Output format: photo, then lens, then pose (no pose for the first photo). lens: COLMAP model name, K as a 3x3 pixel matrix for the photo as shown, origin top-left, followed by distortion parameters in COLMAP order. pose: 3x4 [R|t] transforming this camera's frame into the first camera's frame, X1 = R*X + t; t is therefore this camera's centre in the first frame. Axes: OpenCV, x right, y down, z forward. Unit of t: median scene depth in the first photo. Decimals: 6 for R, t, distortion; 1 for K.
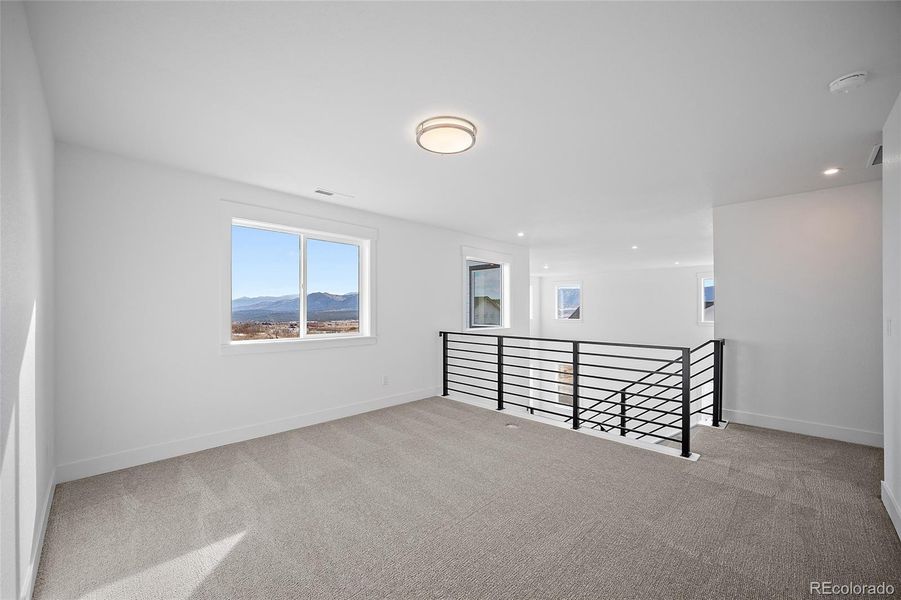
lens RADIAL K [[356.8, 0, 453.0], [0, 356.8, 309.8], [0, 0, 1]] dist [0.001108, 0.000143]
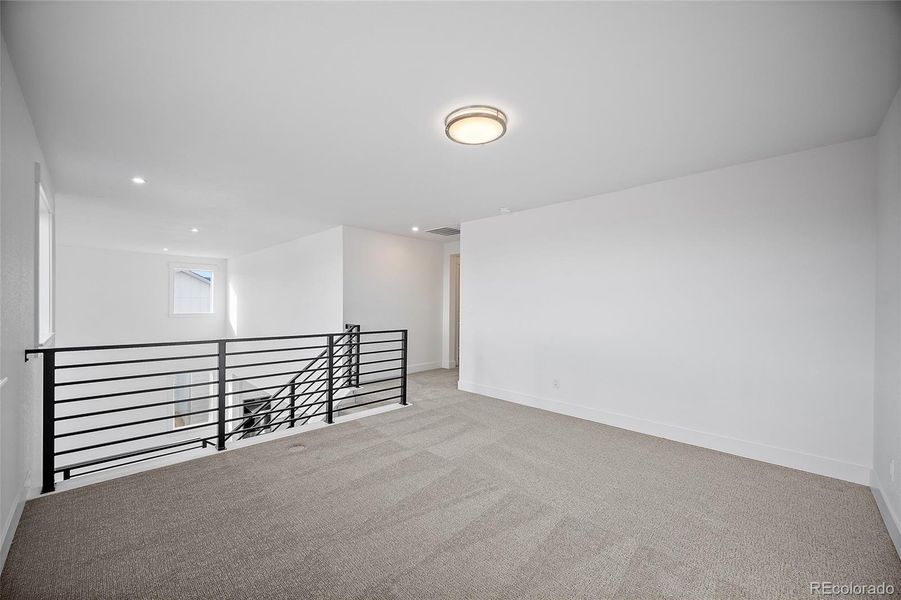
lens RADIAL K [[356.8, 0, 453.0], [0, 356.8, 300.5], [0, 0, 1]] dist [0.001108, 0.000143]
pose [[-0.001039, 0.010154, 0.999948, -0.532577], [-0.007553, 0.999920, -0.010162, 0.001421], [-0.999971, -0.007563, -0.000962, 0.542289]]
